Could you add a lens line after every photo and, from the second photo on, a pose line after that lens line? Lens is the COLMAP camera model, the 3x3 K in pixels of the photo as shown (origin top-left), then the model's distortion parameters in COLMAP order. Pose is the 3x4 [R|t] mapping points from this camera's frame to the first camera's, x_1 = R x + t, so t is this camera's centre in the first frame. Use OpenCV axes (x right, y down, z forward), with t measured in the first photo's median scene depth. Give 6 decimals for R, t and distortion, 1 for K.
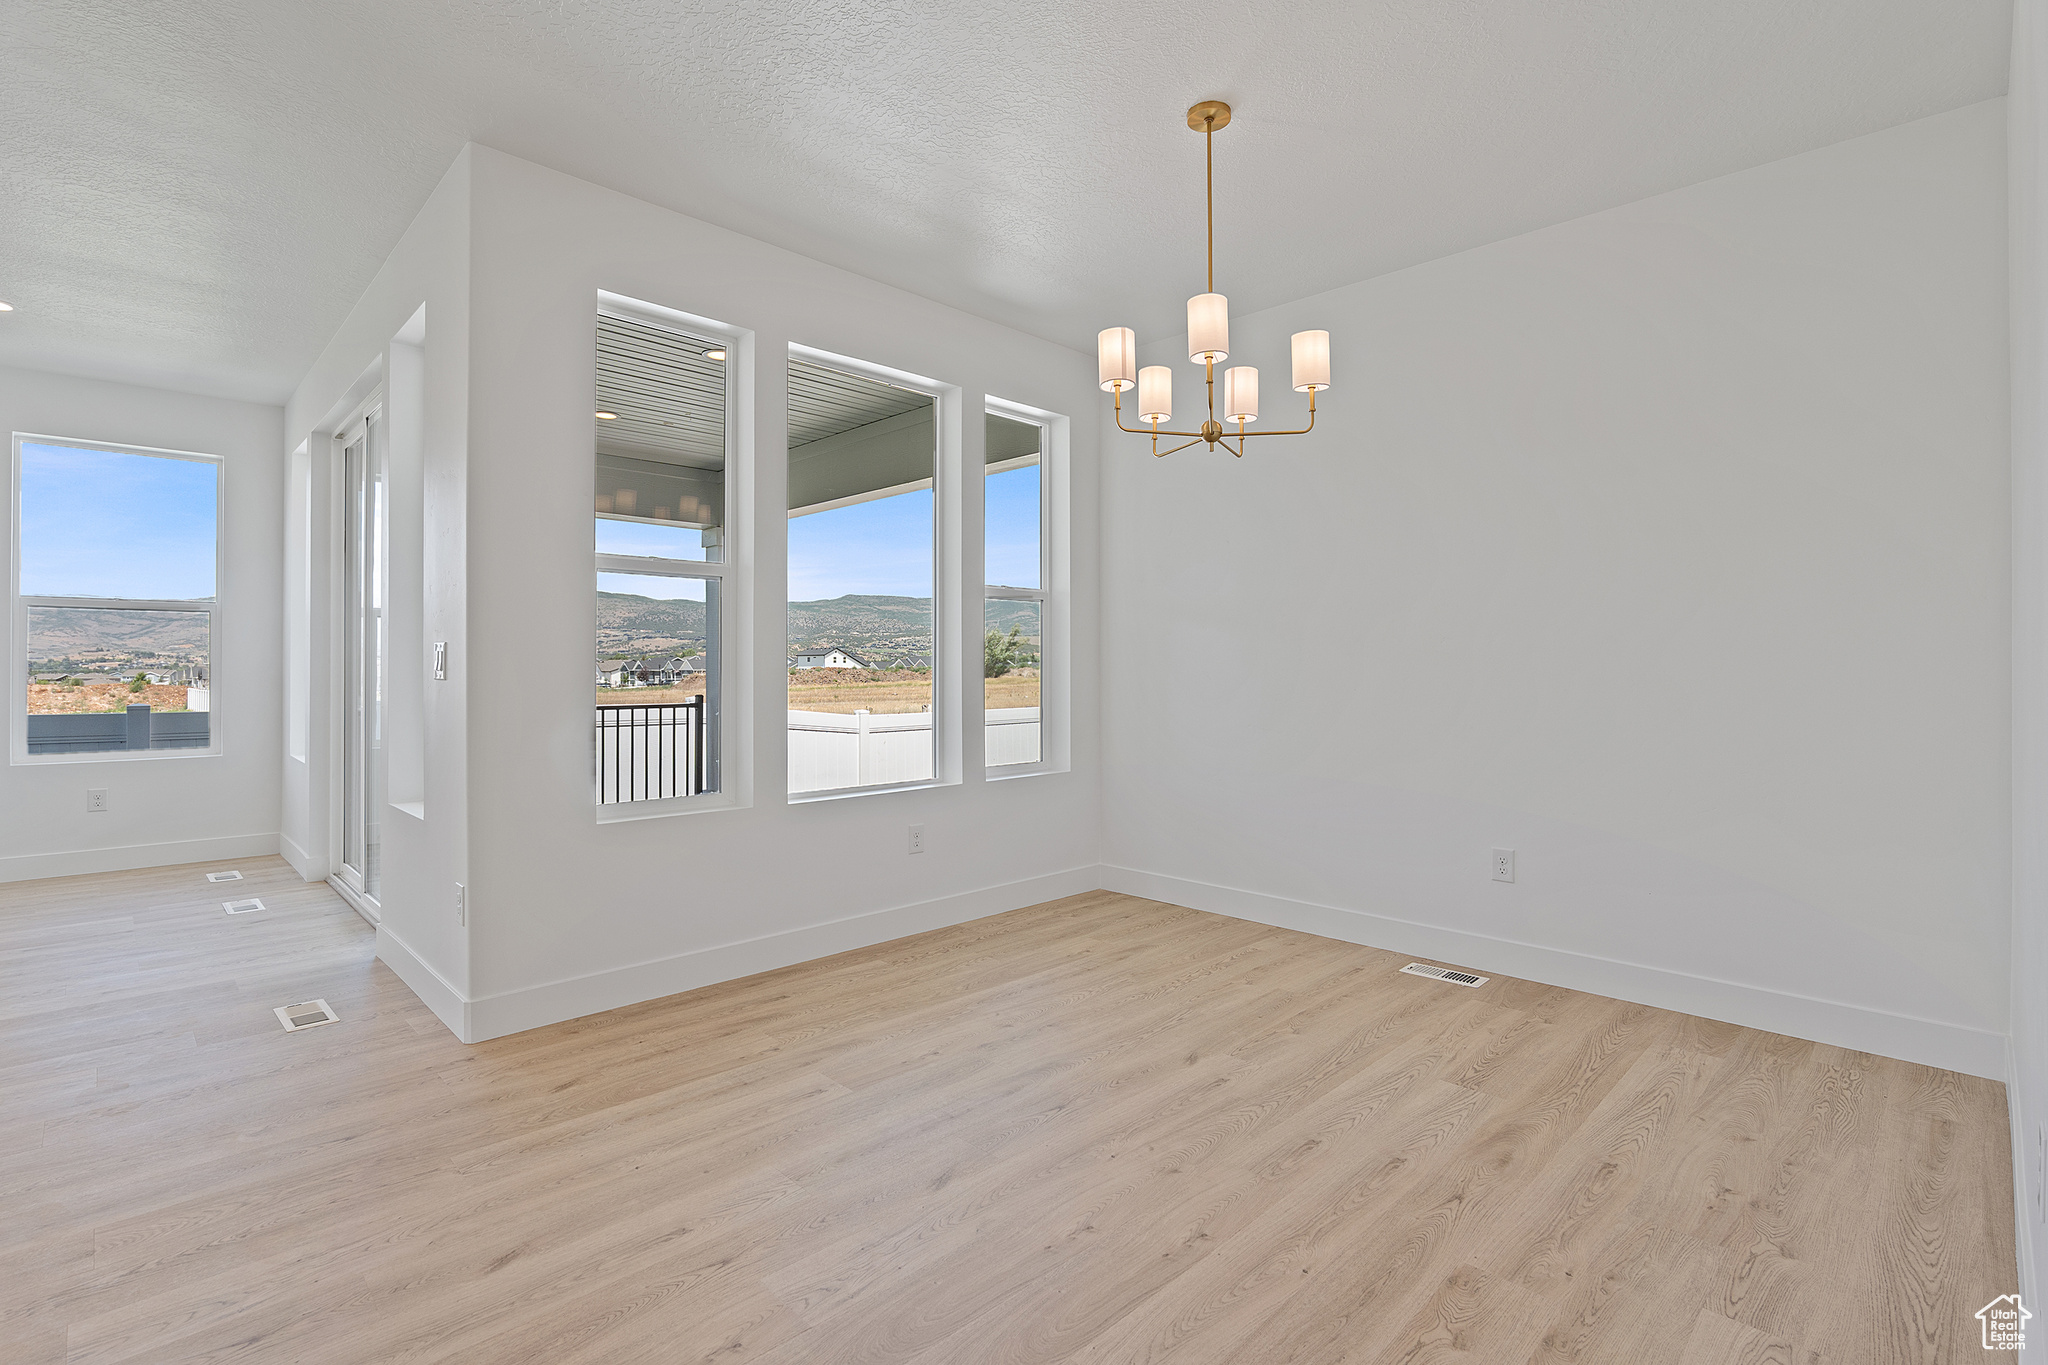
lens RADIAL K [[949.5, 0, 1016.9], [0, 949.5, 672.8], [0, 0, 1]] dist [-0.015963, 0.003750]
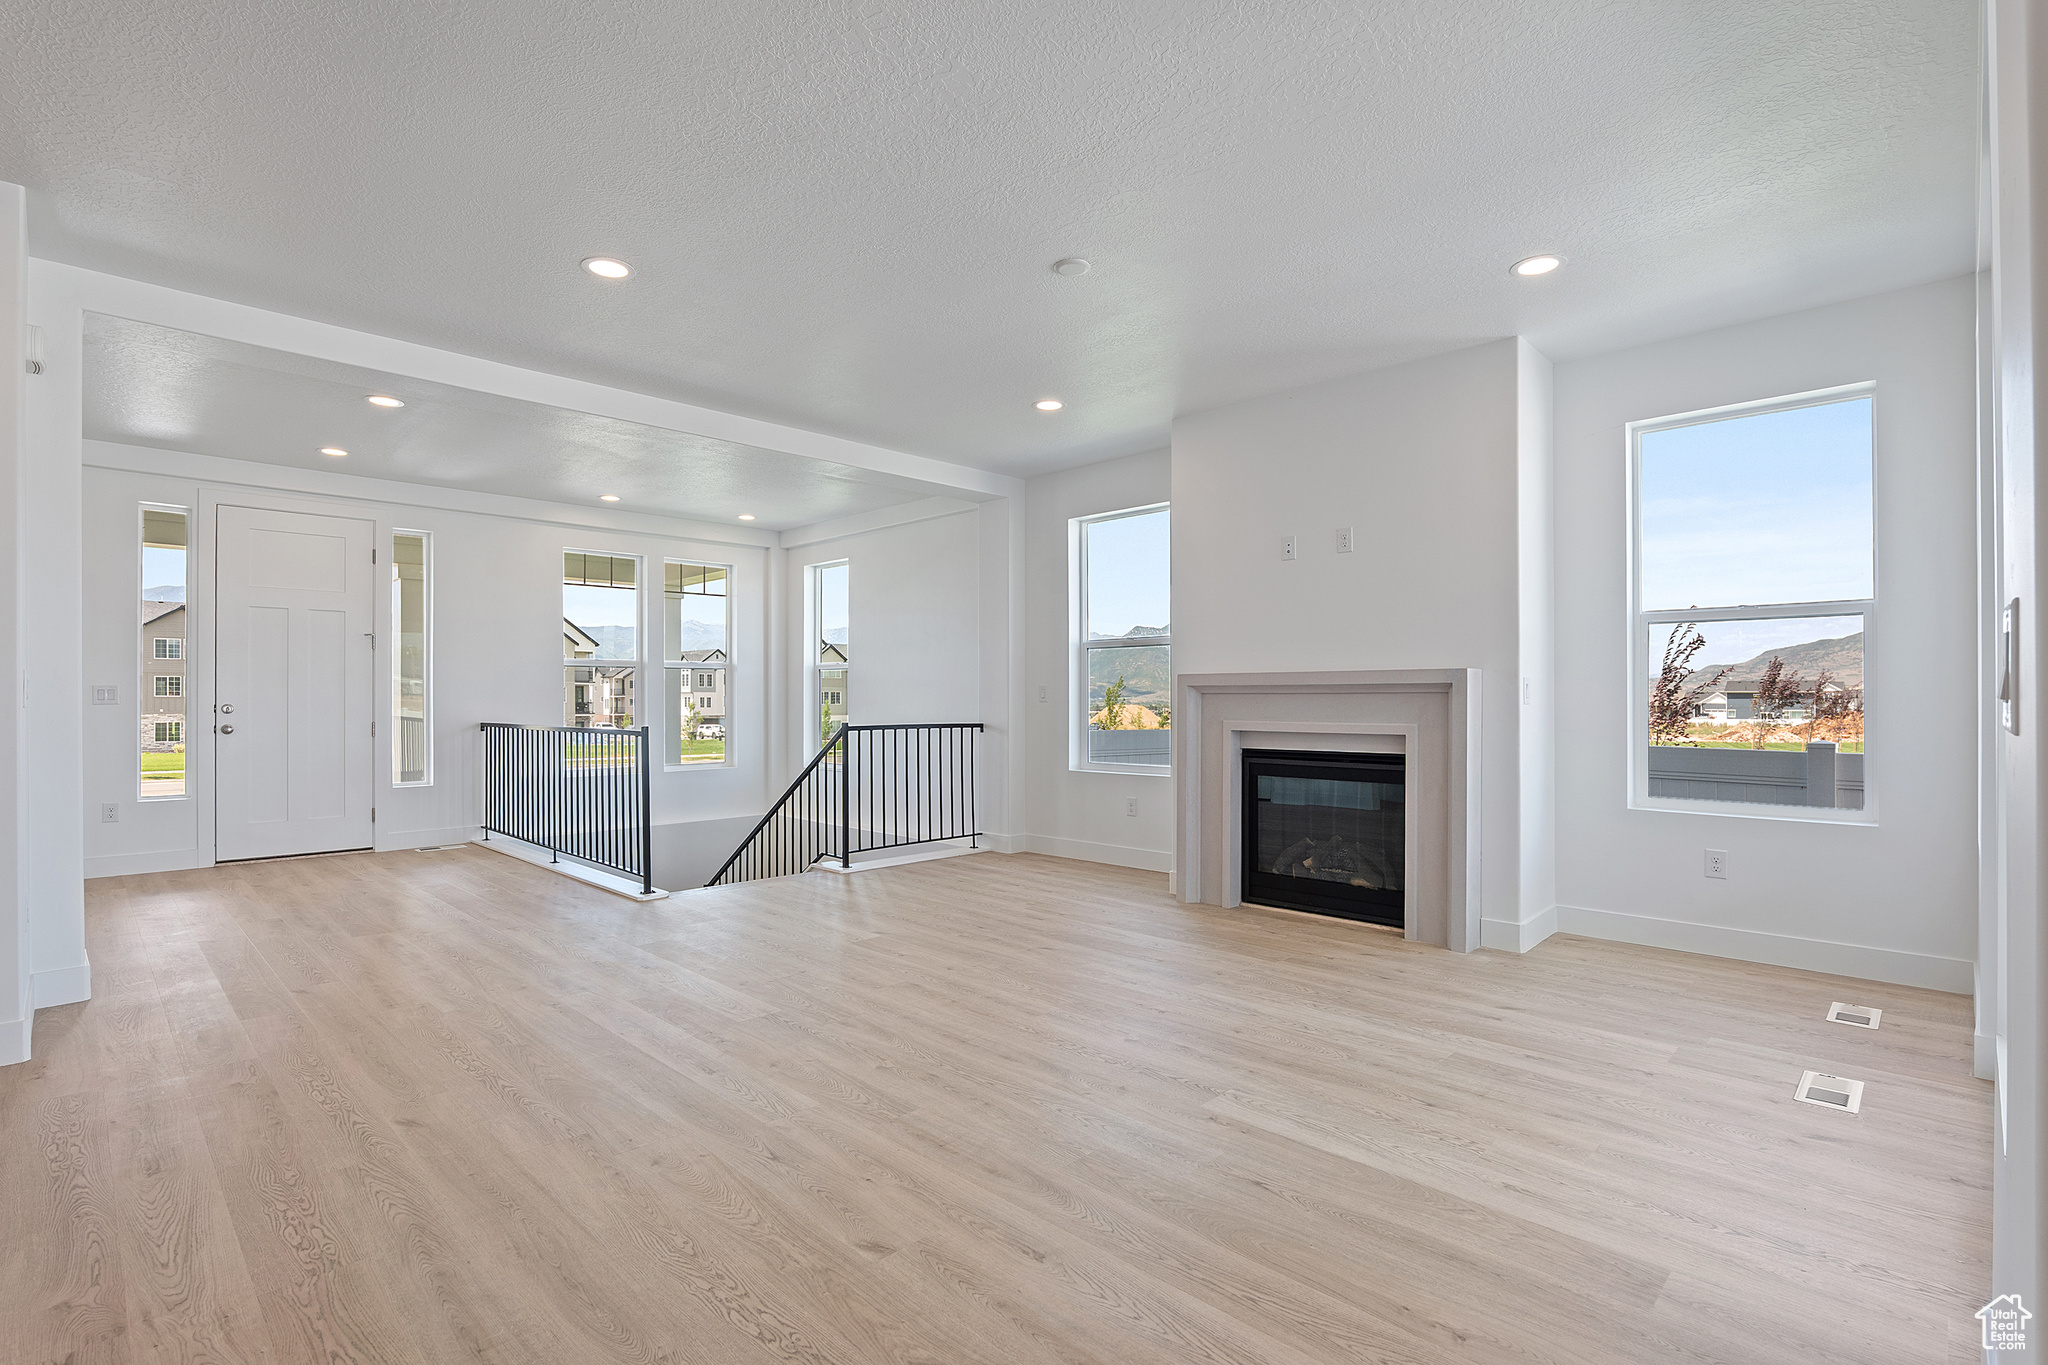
lens RADIAL K [[949.5, 0, 1011.7], [0, 949.5, 694.9], [0, 0, 1]] dist [-0.015963, 0.003750]
pose [[0.001209, -0.005780, -0.999983, -0.368543], [-0.000329, 0.999983, -0.005780, -0.001140], [0.999999, 0.000336, 0.001207, 0.787156]]
